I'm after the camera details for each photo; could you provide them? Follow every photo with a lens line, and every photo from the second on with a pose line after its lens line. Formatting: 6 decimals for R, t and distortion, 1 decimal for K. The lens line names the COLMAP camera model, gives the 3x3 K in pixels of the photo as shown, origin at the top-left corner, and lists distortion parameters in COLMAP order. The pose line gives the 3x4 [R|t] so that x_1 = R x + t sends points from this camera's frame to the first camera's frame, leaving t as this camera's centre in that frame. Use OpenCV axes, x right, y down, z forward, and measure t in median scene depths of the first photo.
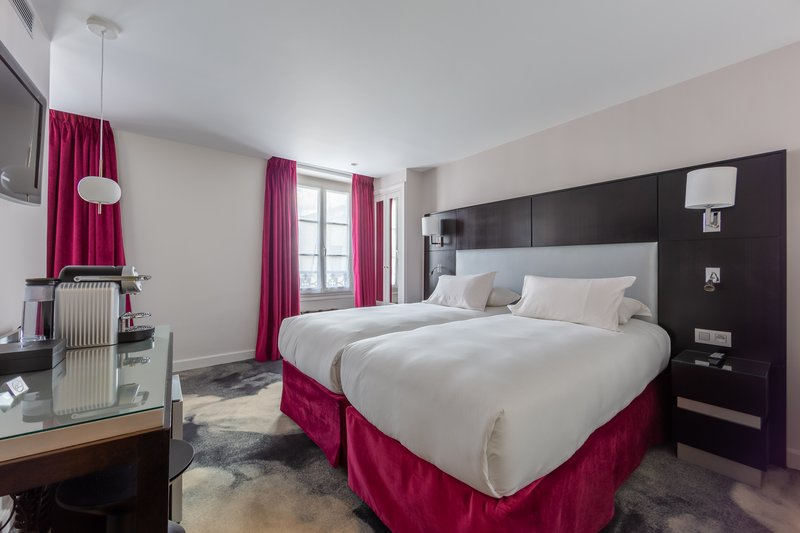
lens RADIAL K [[318.6, 0, 397.4], [0, 318.6, 253.8], [0, 0, 1]] dist [-0.000803, -0.000037]
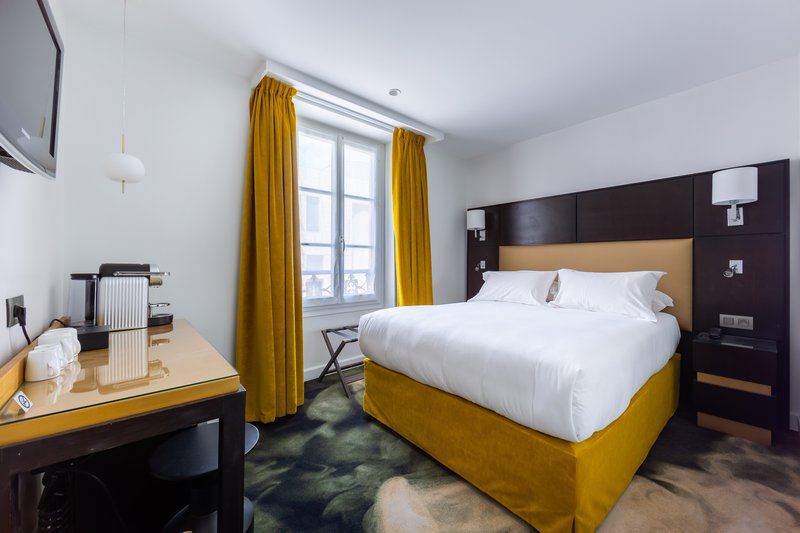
lens RADIAL K [[318.6, 0, 397.4], [0, 318.6, 253.8], [0, 0, 1]] dist [-0.000803, -0.000037]
pose [[0.911097, 0.003560, 0.412177, -0.399972], [-0.001047, 0.999979, -0.006322, 0.027040], [-0.412191, 0.005328, 0.911082, 0.366612]]
